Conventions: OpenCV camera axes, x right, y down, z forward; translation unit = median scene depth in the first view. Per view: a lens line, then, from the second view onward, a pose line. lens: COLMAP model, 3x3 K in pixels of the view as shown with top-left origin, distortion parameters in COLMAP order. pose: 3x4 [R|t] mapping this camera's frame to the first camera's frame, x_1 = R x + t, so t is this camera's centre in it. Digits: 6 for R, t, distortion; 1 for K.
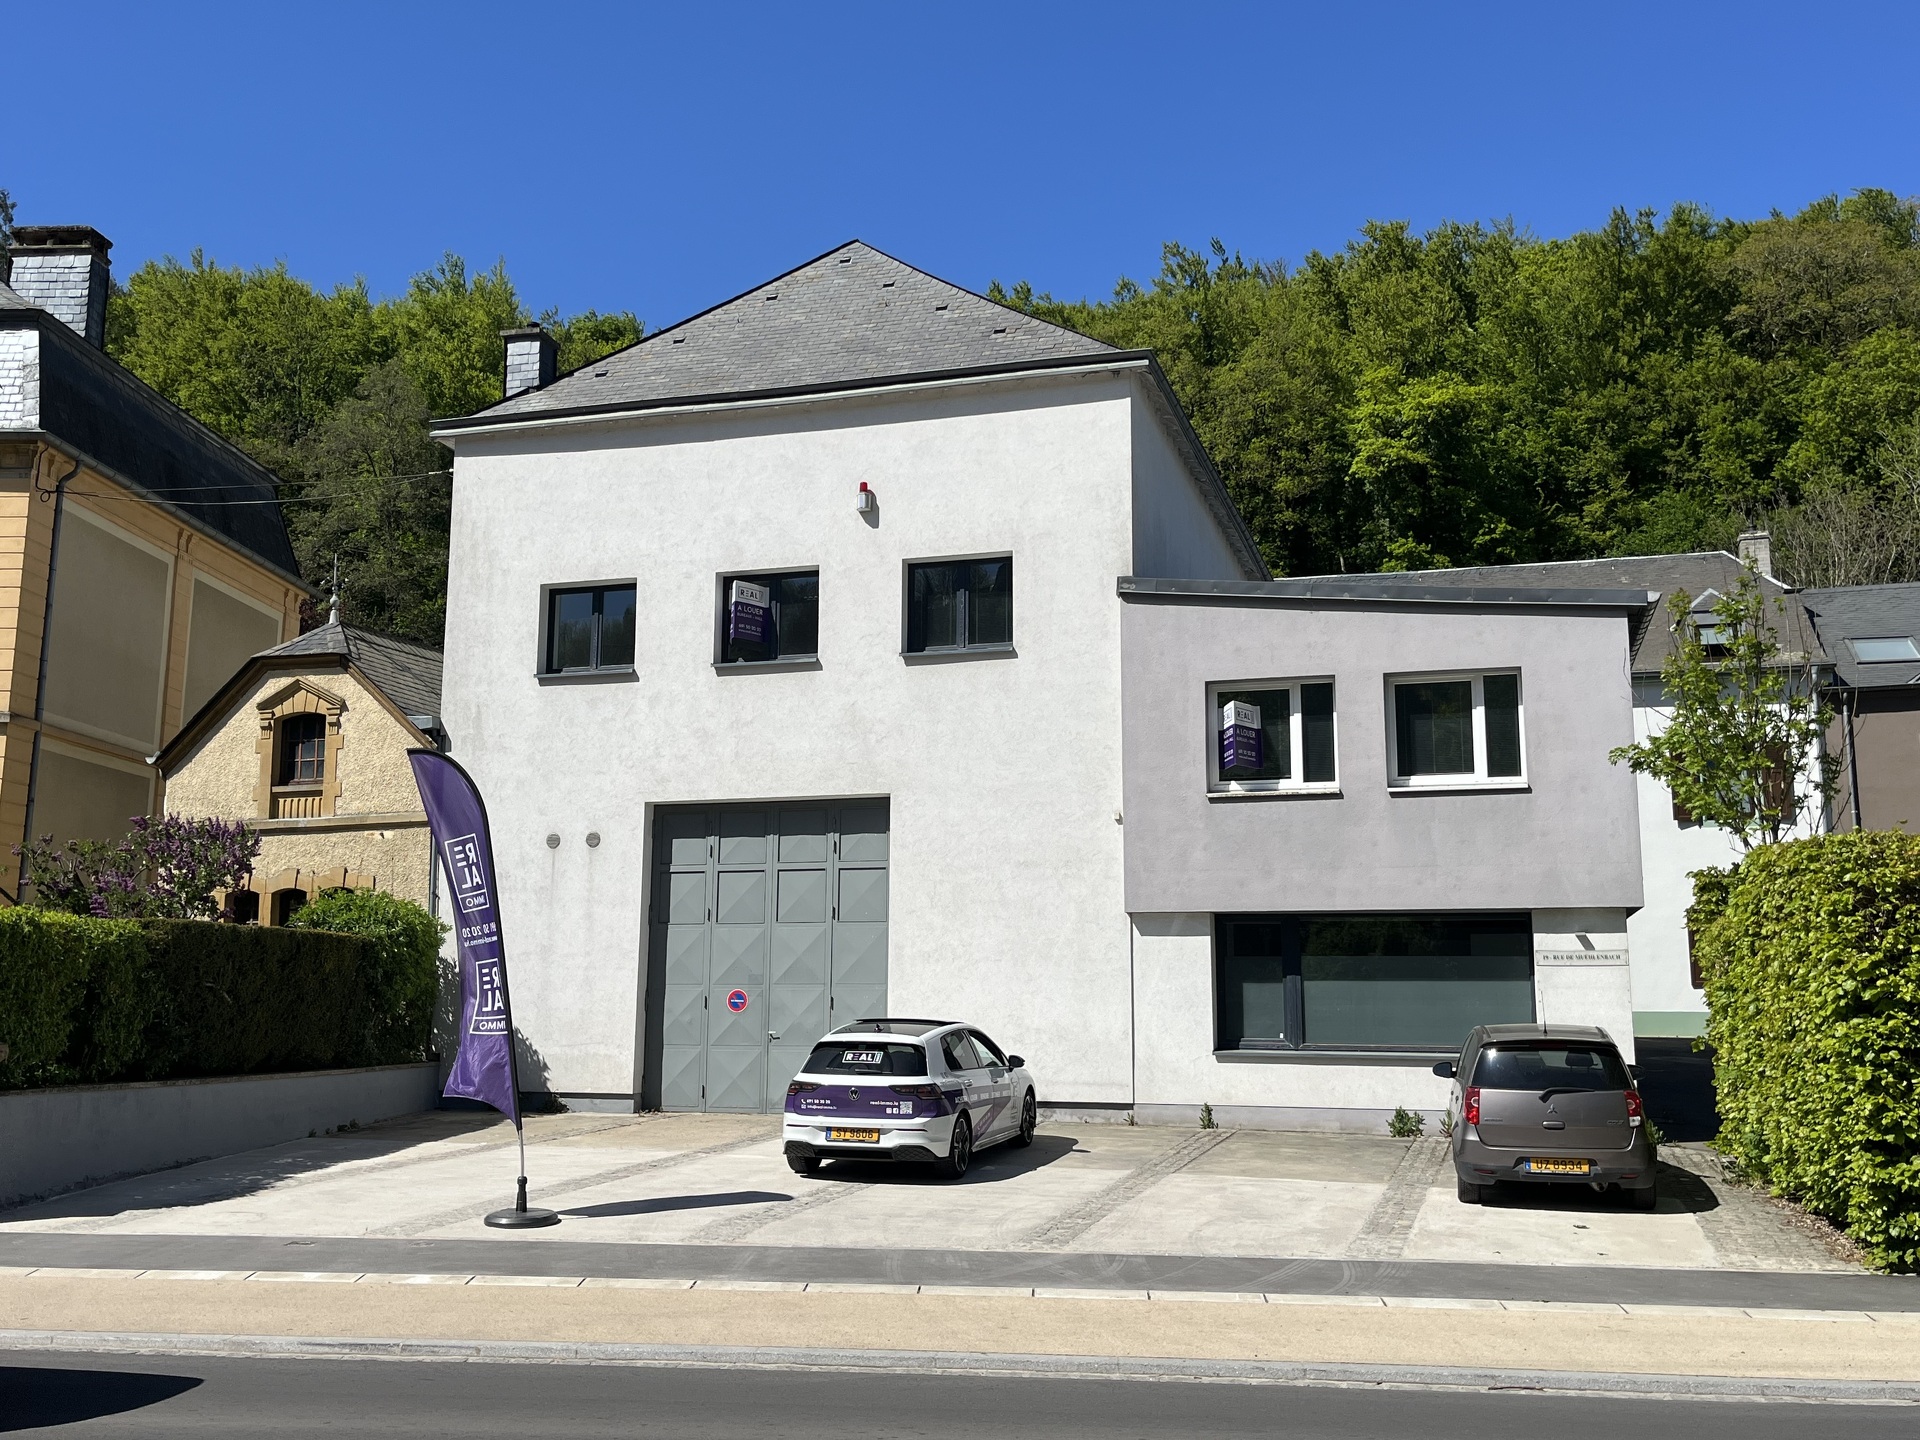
lens RADIAL K [[1738.9, 0, 960.6], [0, 1738.9, 746.6], [0, 0, 1]] dist [0.042422, -0.010295]
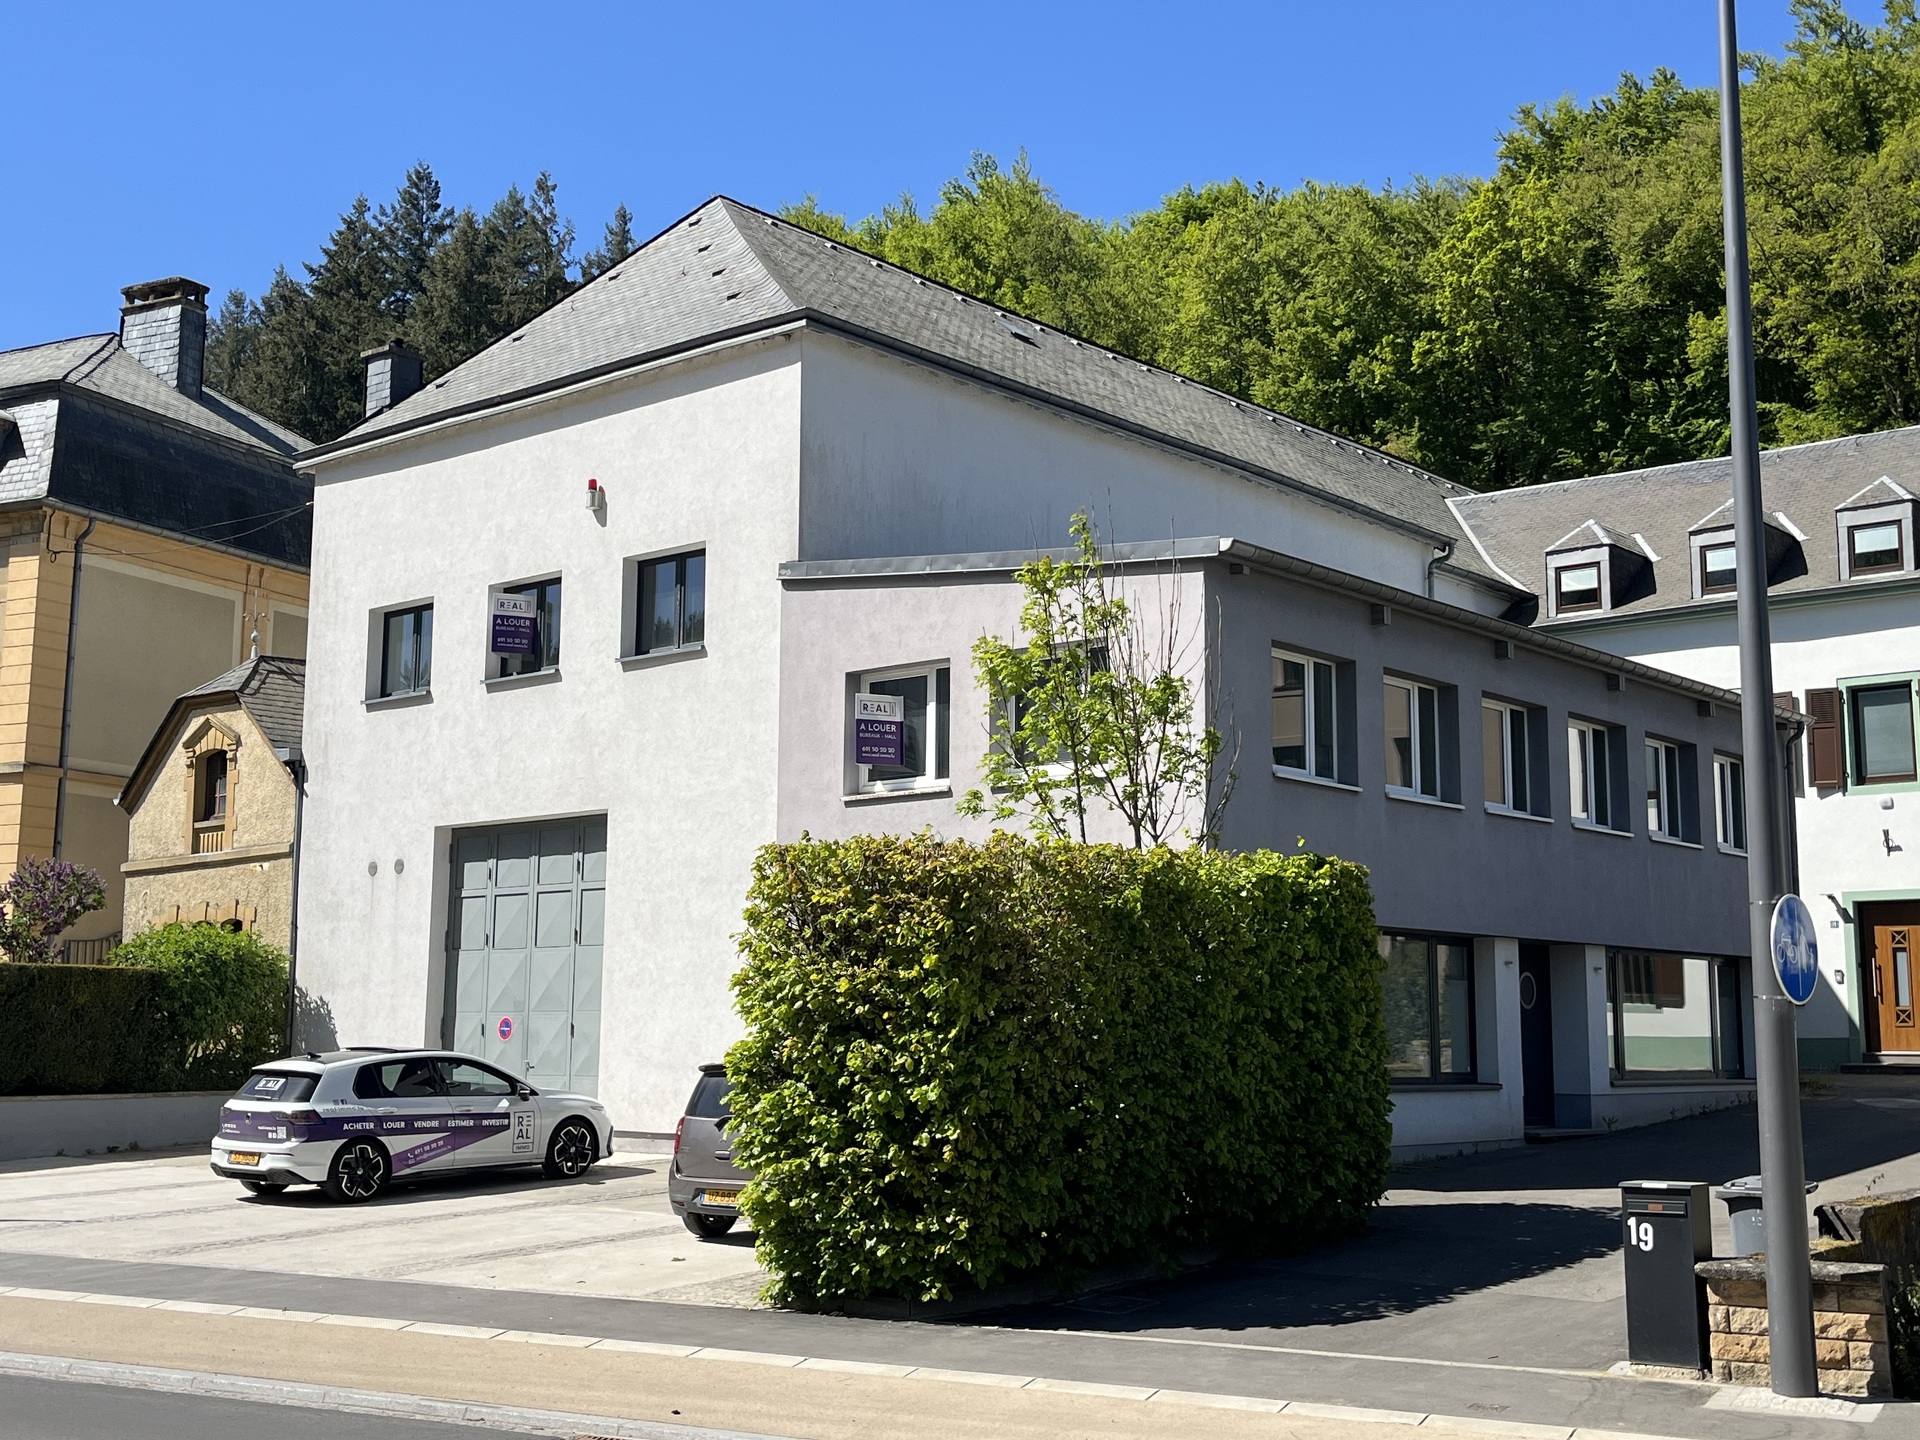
lens RADIAL K [[2228.5, 0, 960.0], [0, 2228.5, 720.0], [0, 0, 1]] dist [0.017271, 0.010553]
pose [[0.916425, -0.059278, -0.395793, 0.591908], [0.062671, 0.998025, -0.004365, -0.003838], [0.395270, -0.020805, 0.918329, -0.034196]]
